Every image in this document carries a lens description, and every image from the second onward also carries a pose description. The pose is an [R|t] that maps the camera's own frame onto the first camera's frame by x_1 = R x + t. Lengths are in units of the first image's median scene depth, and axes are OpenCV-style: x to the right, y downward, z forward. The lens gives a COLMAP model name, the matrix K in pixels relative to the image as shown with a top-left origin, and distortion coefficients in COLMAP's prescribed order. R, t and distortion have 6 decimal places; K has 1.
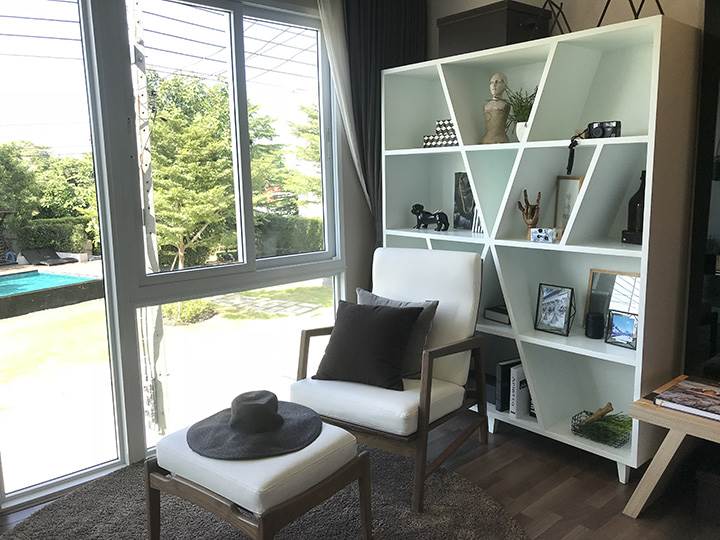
lens RADIAL K [[591.7, 0, 360.3], [0, 591.7, 261.0], [0, 0, 1]] dist [-0.002311, -0.000888]
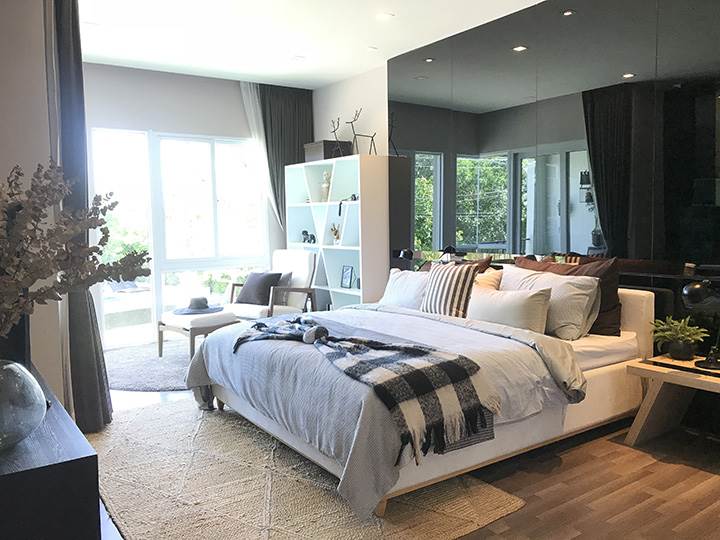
lens RADIAL K [[591.7, 0, 360.3], [0, 591.7, 261.0], [0, 0, 1]] dist [-0.002311, -0.000888]
pose [[0.993407, 0.005856, -0.114492, 0.635620], [-0.013269, 0.997856, -0.064095, 0.164277], [0.113871, 0.065191, 0.991354, -1.189785]]
